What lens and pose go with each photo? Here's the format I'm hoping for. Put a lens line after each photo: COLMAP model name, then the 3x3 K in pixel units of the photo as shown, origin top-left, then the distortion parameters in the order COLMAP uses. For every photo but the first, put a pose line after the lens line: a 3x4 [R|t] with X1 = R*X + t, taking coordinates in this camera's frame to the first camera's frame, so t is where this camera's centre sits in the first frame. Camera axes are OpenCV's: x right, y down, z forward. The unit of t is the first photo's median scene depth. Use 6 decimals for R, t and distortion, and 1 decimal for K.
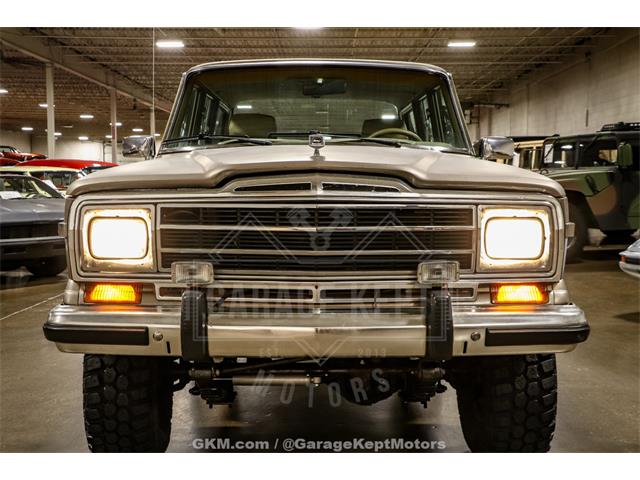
lens RADIAL K [[1050.3, 0, 330.4], [0, 1050.3, 263.9], [0, 0, 1]] dist [0.203242, 0.000000]
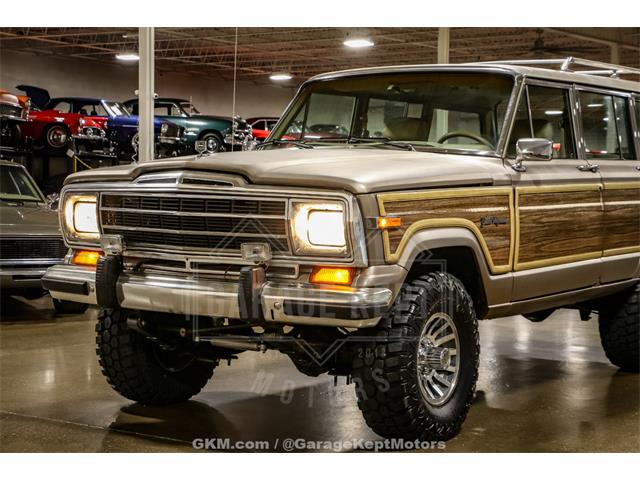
lens RADIAL K [[1162.8, 0, 324.9], [0, 1162.8, 243.0], [0, 0, 1]] dist [0.240724, 0.000000]
pose [[0.833887, 0.048029, -0.549841, 0.903576], [-0.062341, 0.998028, -0.007368, 0.002231], [0.548402, 0.040422, 0.835237, -0.092783]]
